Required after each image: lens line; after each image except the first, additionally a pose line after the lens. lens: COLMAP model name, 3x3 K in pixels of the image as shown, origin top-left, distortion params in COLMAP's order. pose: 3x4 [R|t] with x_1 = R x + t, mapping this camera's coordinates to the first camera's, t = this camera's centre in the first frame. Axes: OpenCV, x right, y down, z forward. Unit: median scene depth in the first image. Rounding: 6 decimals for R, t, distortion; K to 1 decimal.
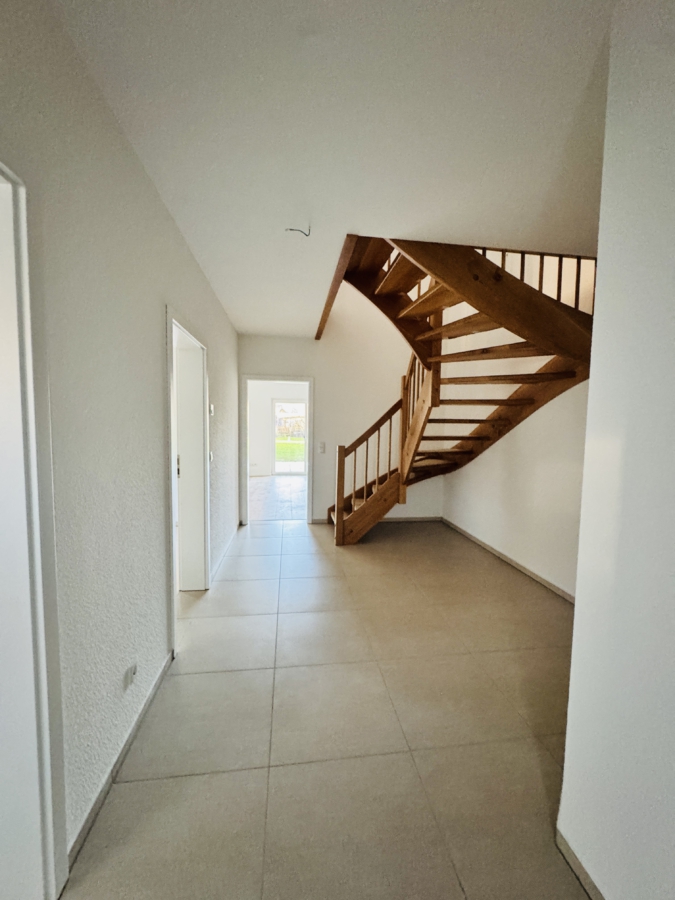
lens RADIAL K [[359.5, 0, 337.5], [0, 359.5, 450.0], [0, 0, 1]] dist [0.000174, 0.000682]
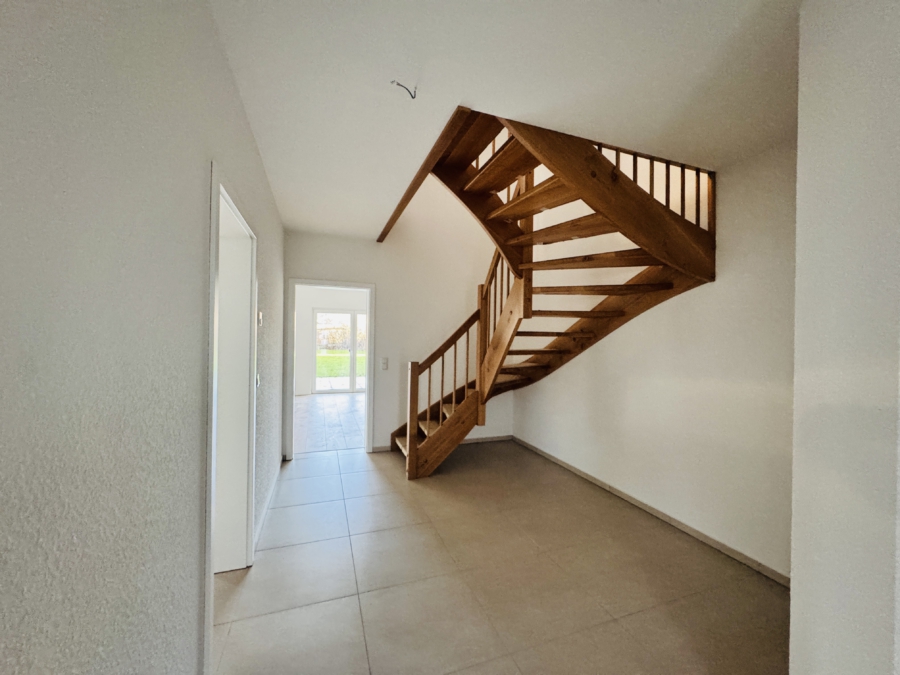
lens RADIAL K [[359.5, 0, 450.0], [0, 359.5, 337.5], [0, 0, 1]] dist [0.000174, 0.000682]
pose [[0.977668, -0.000431, 0.210153, -0.098408], [0.014781, 0.997662, -0.066717, -0.013001], [-0.209633, 0.068333, 0.975389, 0.147480]]
